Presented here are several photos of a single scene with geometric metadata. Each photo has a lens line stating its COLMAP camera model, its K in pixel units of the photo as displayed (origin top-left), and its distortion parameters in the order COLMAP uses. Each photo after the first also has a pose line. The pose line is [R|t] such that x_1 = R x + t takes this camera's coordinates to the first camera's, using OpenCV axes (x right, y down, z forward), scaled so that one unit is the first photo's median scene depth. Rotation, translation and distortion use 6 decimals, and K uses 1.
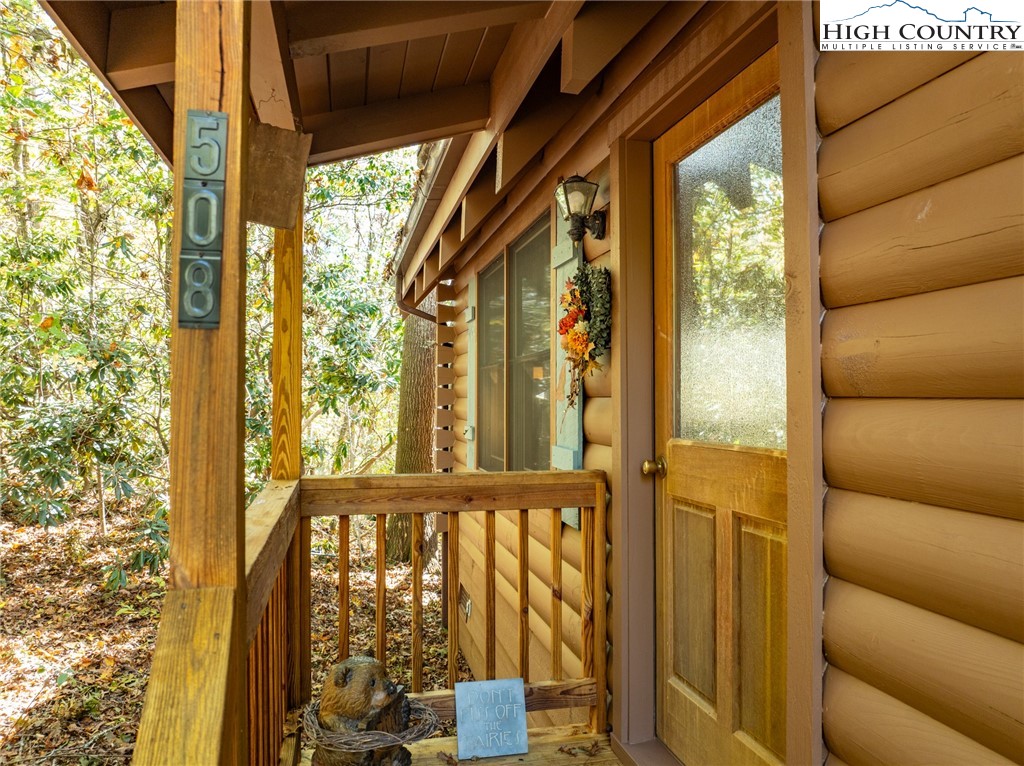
lens RADIAL K [[721.3, 0, 512.0], [0, 721.3, 383.0], [0, 0, 1]] dist [-0.034638, -0.005872]
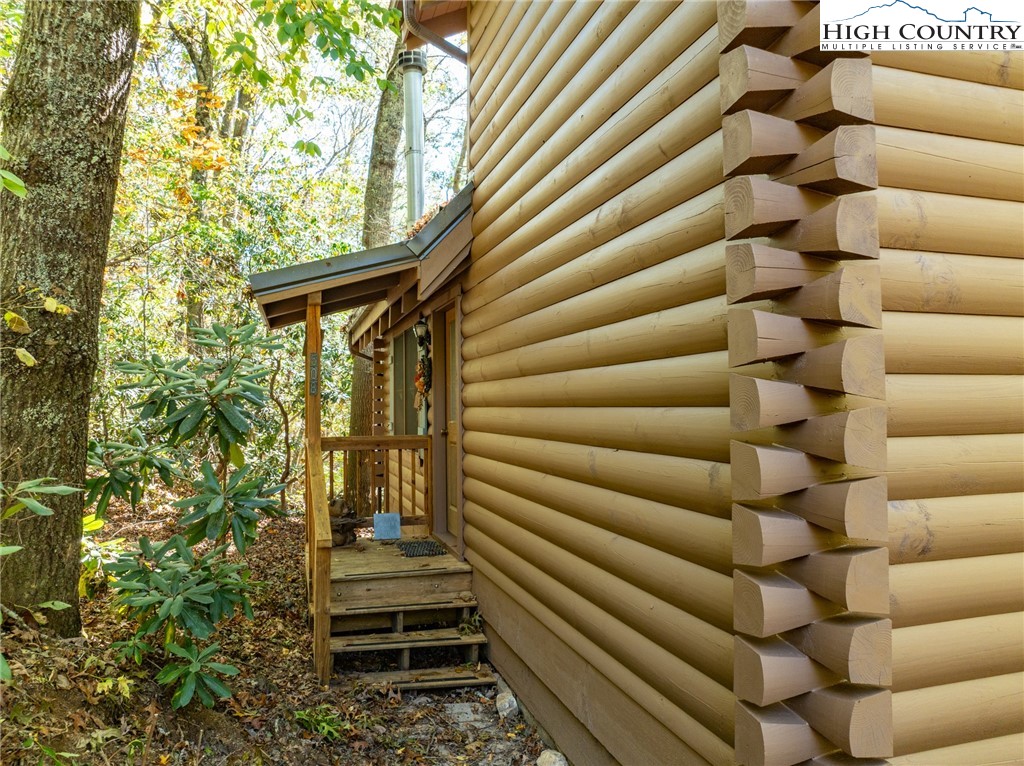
lens RADIAL K [[721.3, 0, 512.0], [0, 721.3, 383.0], [0, 0, 1]] dist [-0.034638, -0.005872]
pose [[0.997665, -0.008942, 0.067710, 0.232172], [0.009561, 0.999915, -0.008820, -0.037108], [-0.067626, 0.009447, 0.997666, -1.541848]]
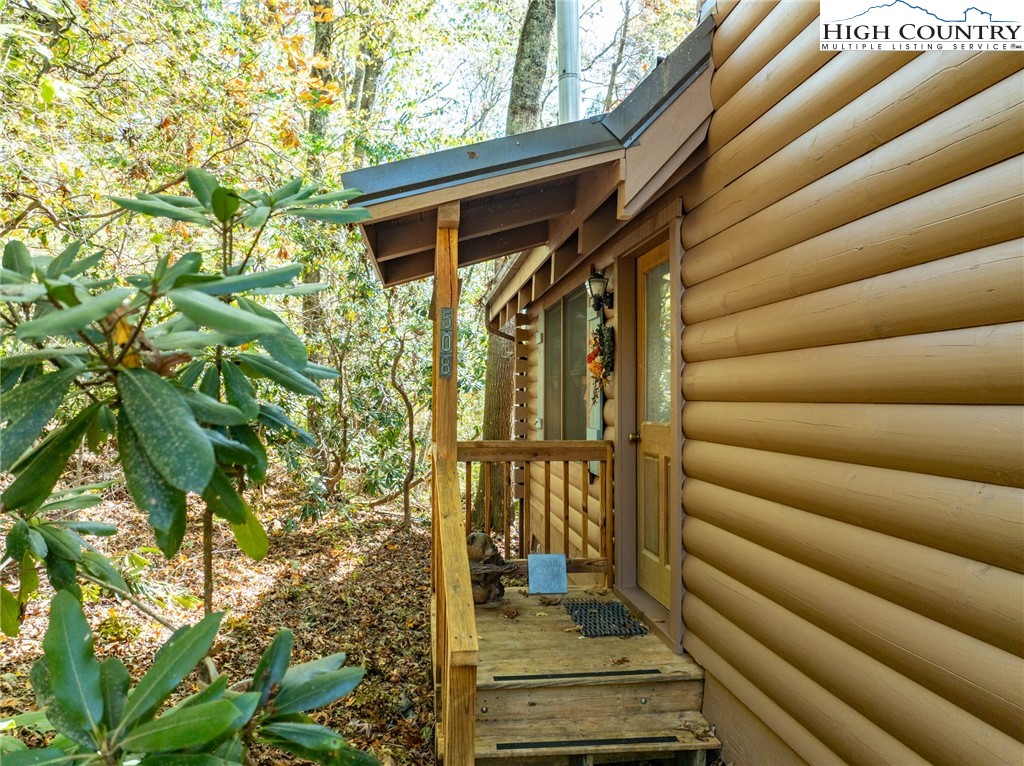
lens RADIAL K [[721.3, 0, 512.0], [0, 721.3, 383.0], [0, 0, 1]] dist [-0.034638, -0.005872]
pose [[0.994624, 0.000153, -0.103548, 0.063741], [-0.000002, 0.999999, 0.001455, -0.020973], [0.103548, -0.001447, 0.994623, -0.750671]]
